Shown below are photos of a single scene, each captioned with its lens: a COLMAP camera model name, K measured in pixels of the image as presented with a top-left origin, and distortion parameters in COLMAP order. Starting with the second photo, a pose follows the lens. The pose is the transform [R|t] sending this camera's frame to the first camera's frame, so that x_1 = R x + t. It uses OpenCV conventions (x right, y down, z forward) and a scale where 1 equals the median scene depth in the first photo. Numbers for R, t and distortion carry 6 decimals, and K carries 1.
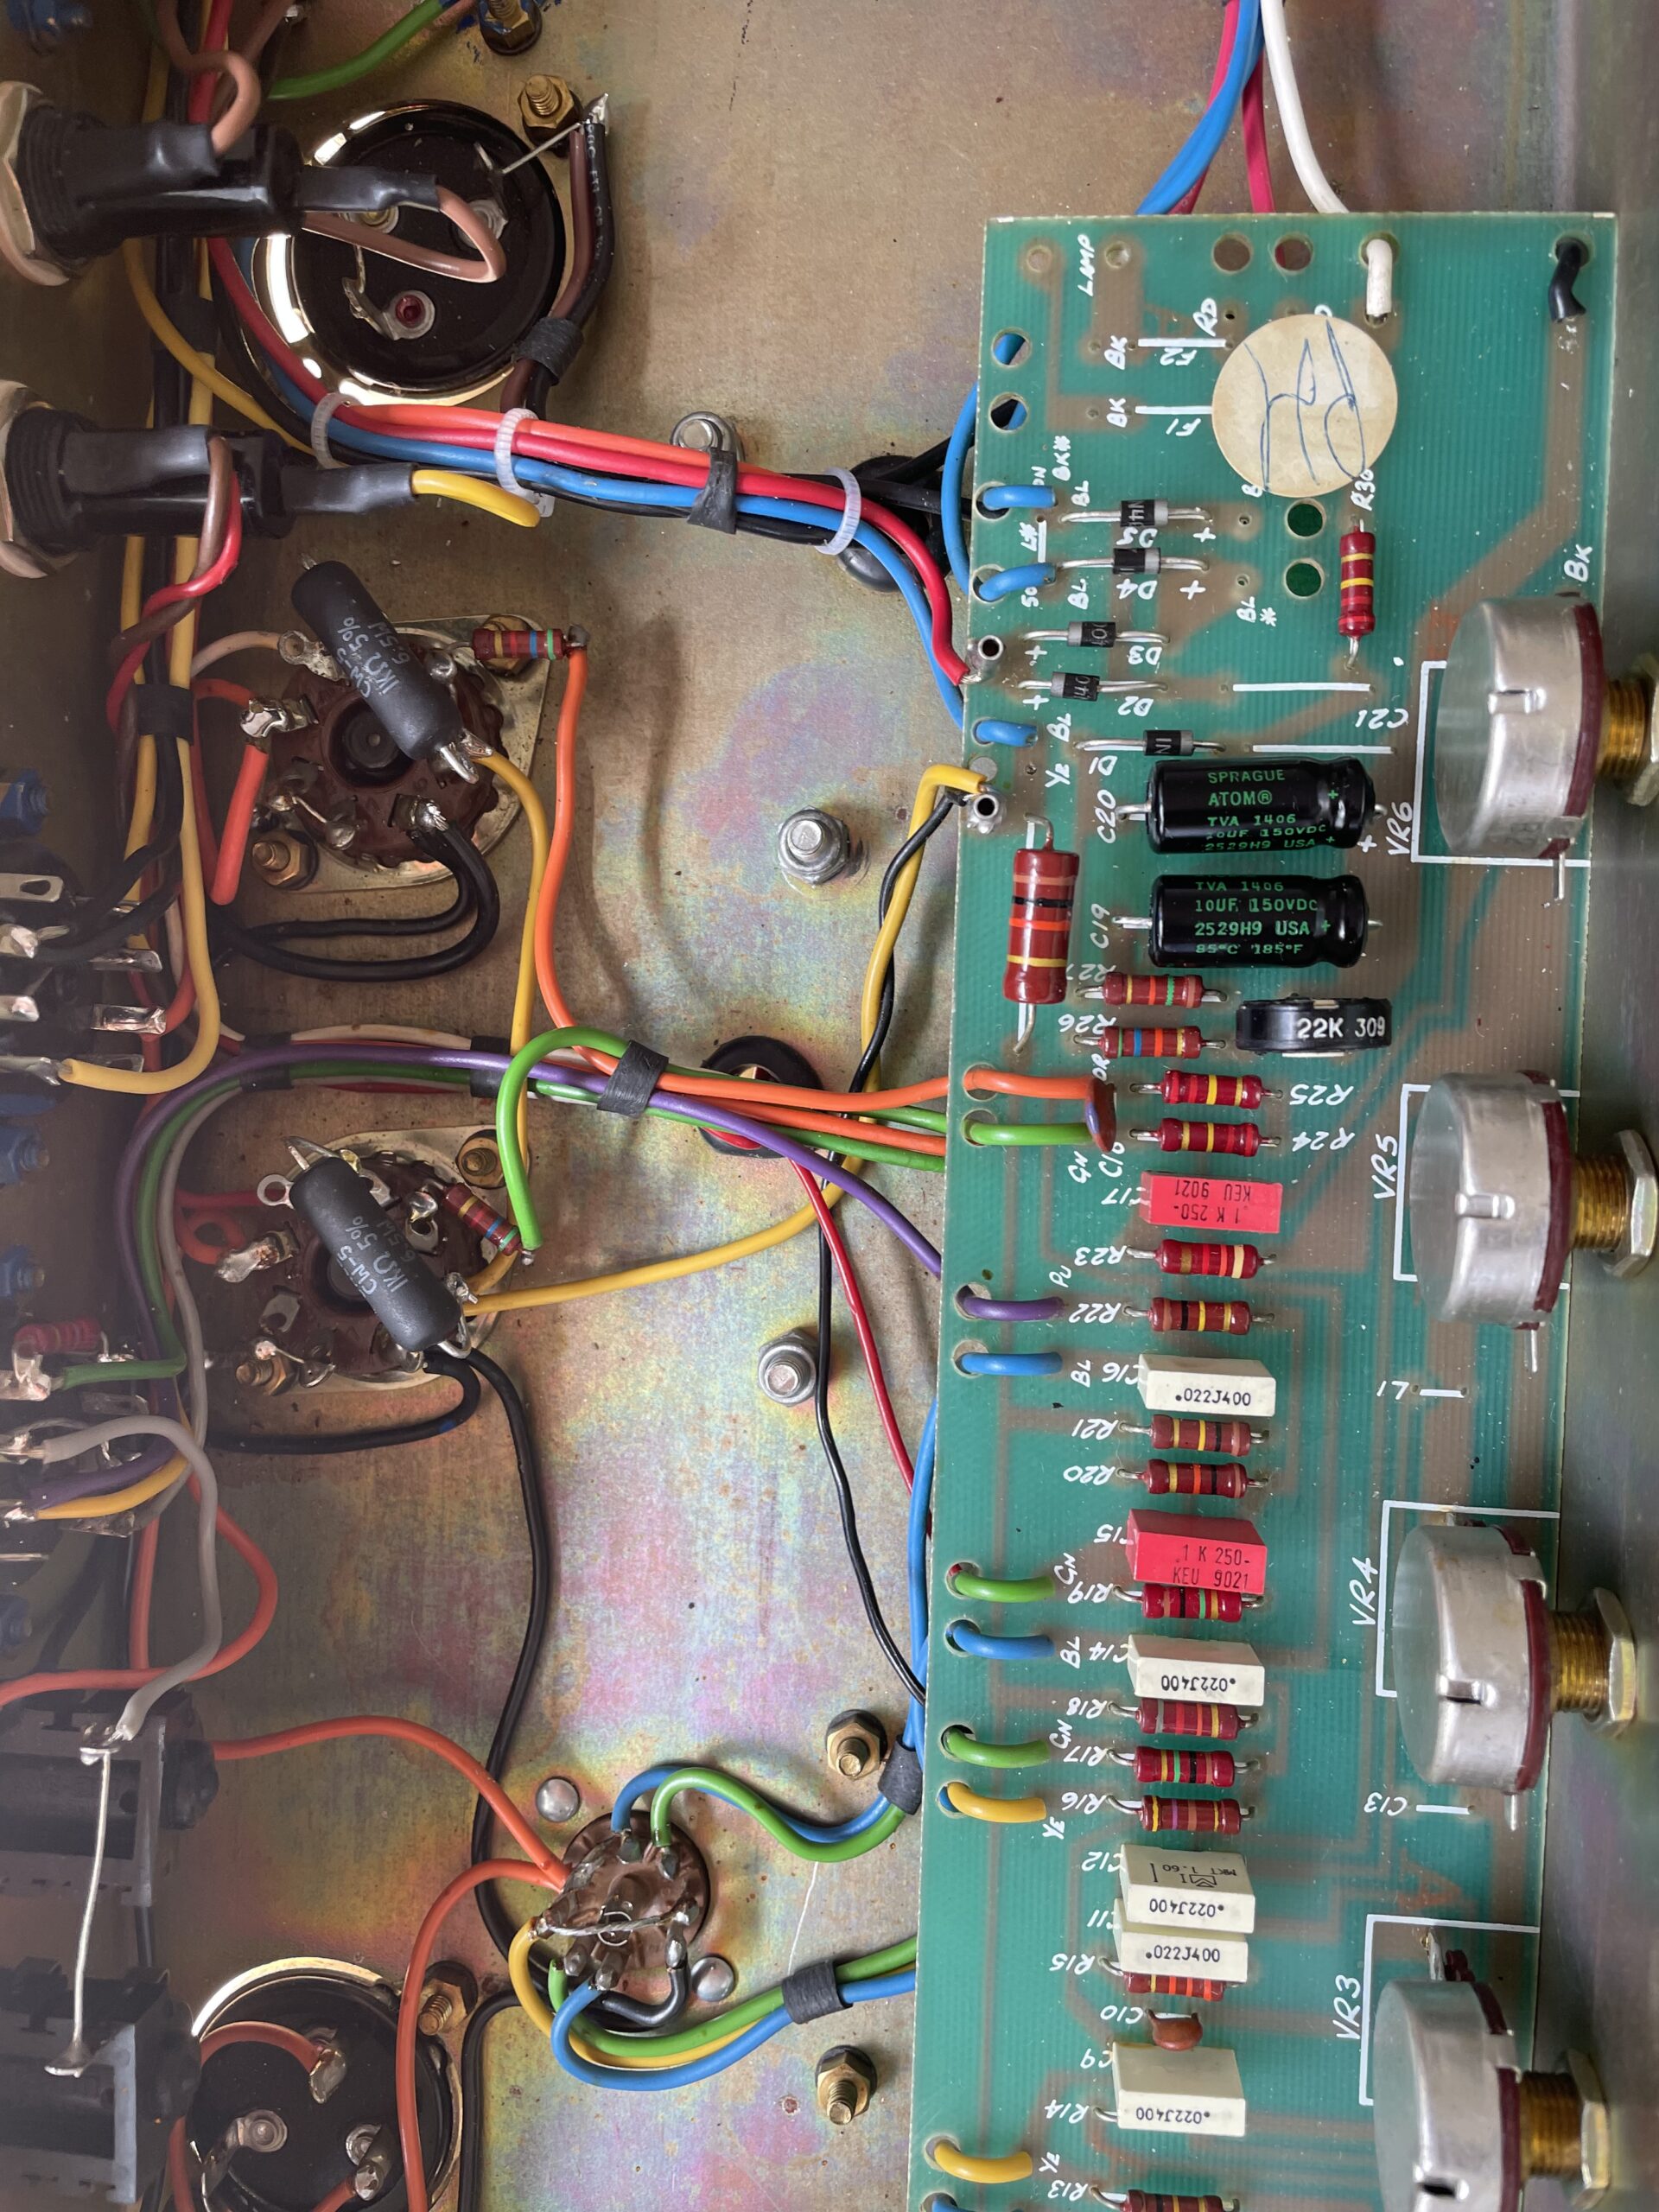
lens RADIAL K [[1877.9, 0, 772.3], [0, 1877.9, 1121.5], [0, 0, 1]] dist [0.093277, -0.157558]
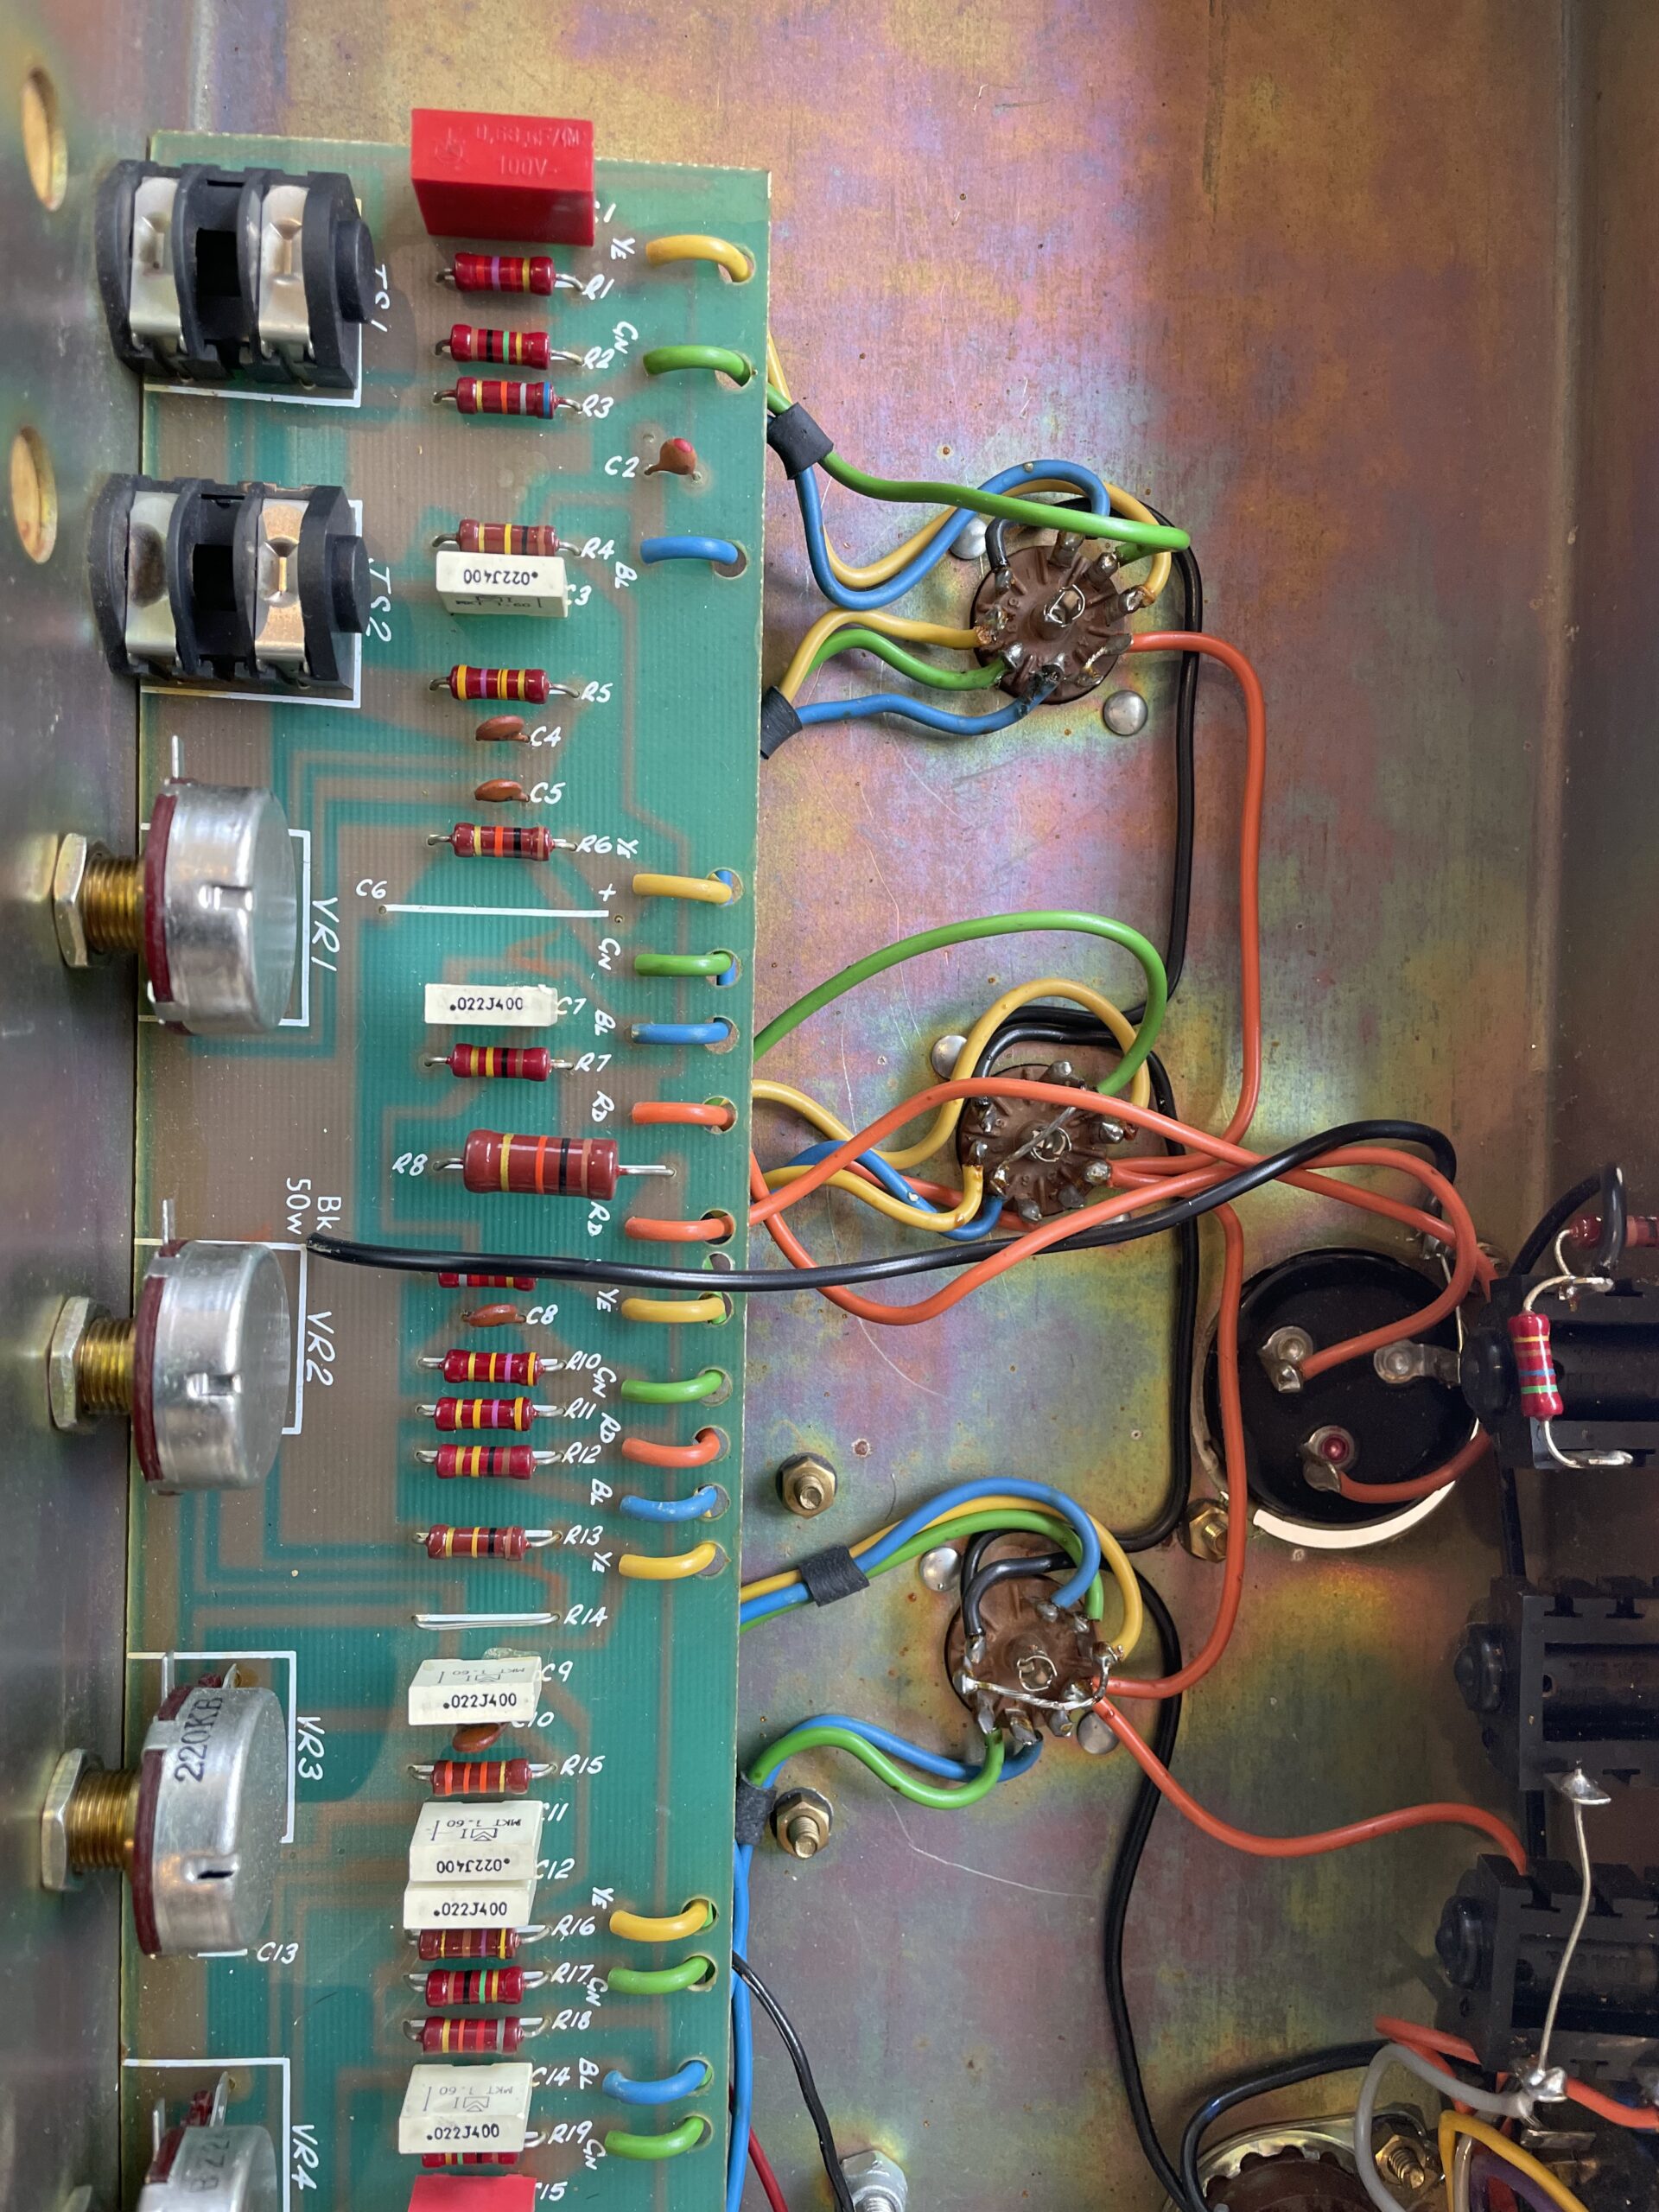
lens RADIAL K [[1881.1, 0, 917.9], [0, 1881.1, 1079.2], [0, 0, 1]] dist [0.033038, -0.078760]
pose [[-0.999875, 0.012538, 0.009642, -0.035377], [-0.012854, -0.999357, -0.033462, 0.850770], [0.009216, -0.033582, 0.999393, 0.011076]]
